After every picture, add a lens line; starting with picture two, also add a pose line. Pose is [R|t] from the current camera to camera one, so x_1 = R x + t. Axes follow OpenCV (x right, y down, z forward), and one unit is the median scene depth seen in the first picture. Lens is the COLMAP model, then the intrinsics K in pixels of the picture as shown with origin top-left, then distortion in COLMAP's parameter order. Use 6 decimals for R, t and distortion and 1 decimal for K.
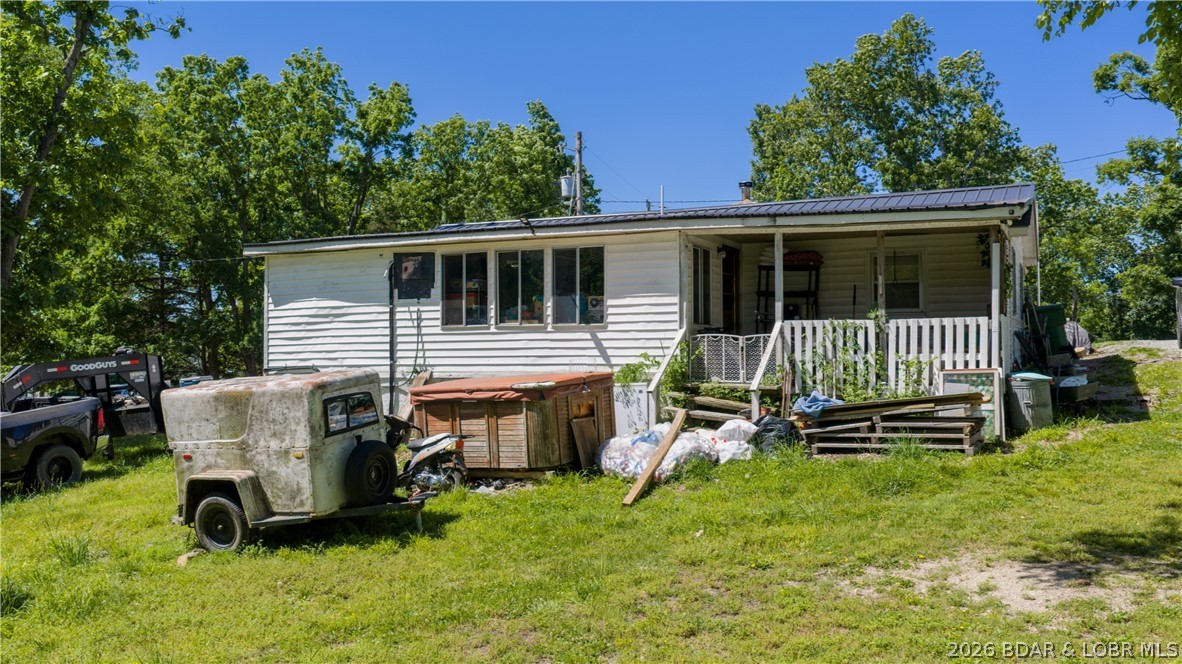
lens RADIAL K [[978.2, 0, 591.0], [0, 978.2, 332.0], [0, 0, 1]] dist [0.030357, -0.061601]
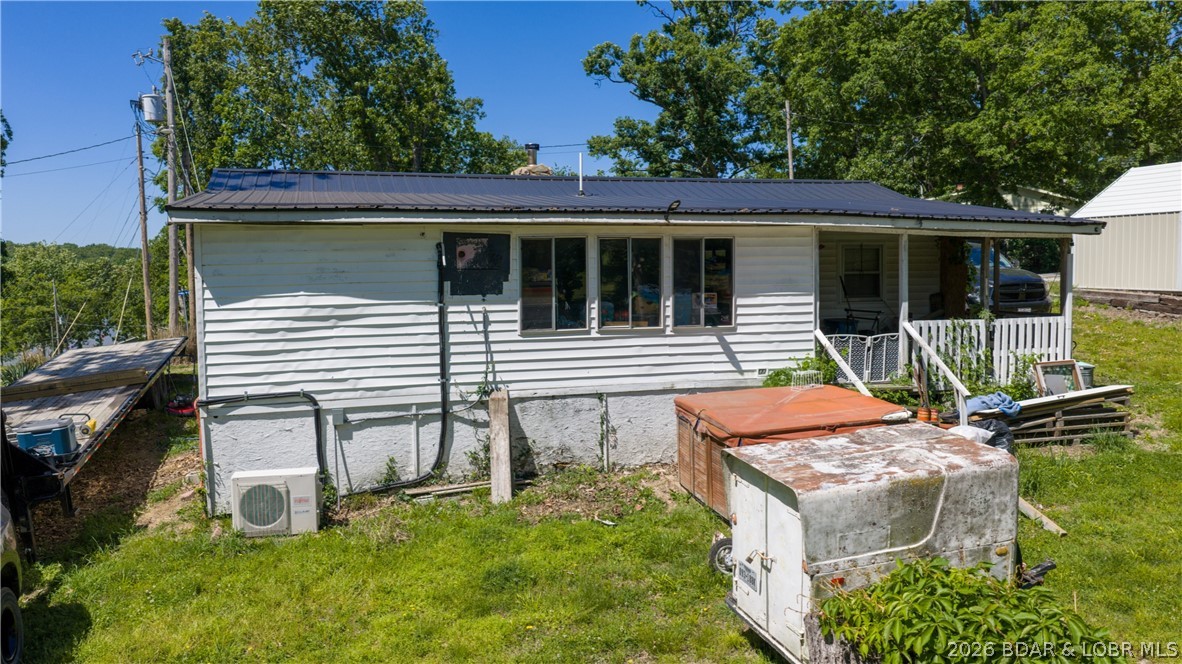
lens RADIAL K [[978.2, 0, 591.0], [0, 978.2, 332.0], [0, 0, 1]] dist [0.030357, -0.061601]
pose [[0.748878, -0.042288, 0.661357, -0.703951], [-0.004448, 0.997619, 0.068826, -0.066138], [-0.662693, -0.054484, 0.746907, 0.436409]]
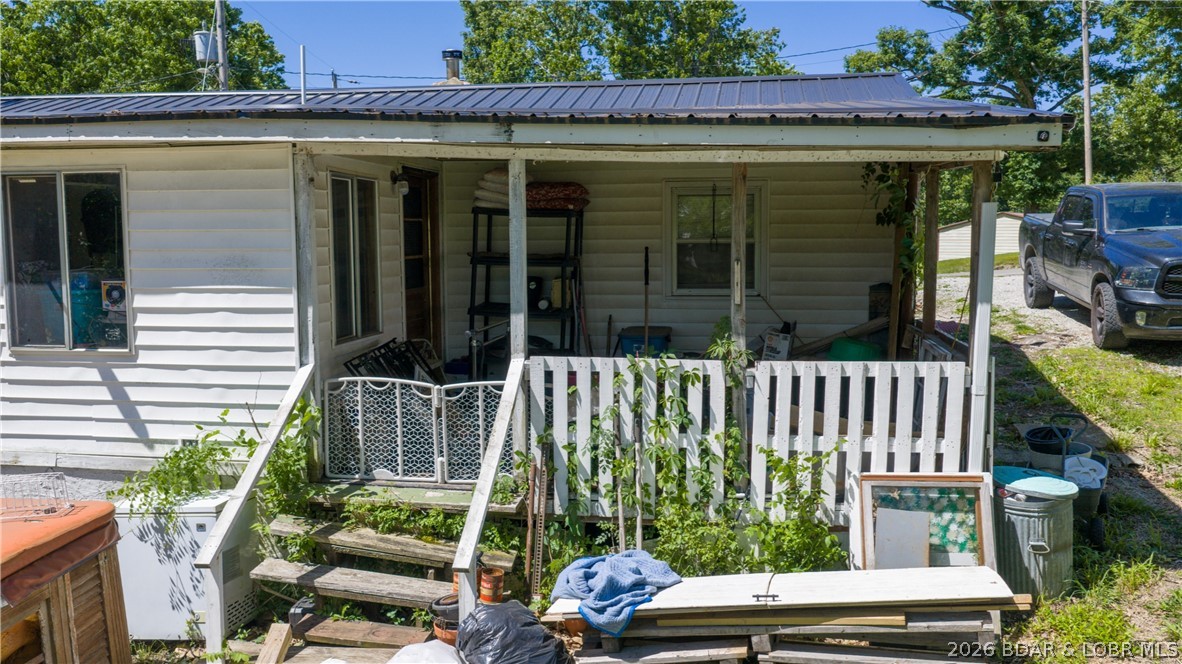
lens RADIAL K [[978.2, 0, 591.0], [0, 978.2, 332.0], [0, 0, 1]] dist [0.030357, -0.061601]
pose [[0.958682, -0.027423, 0.283156, 0.092411], [-0.006690, 0.992895, 0.118808, -0.073587], [-0.284403, -0.115794, 0.951686, 0.538722]]
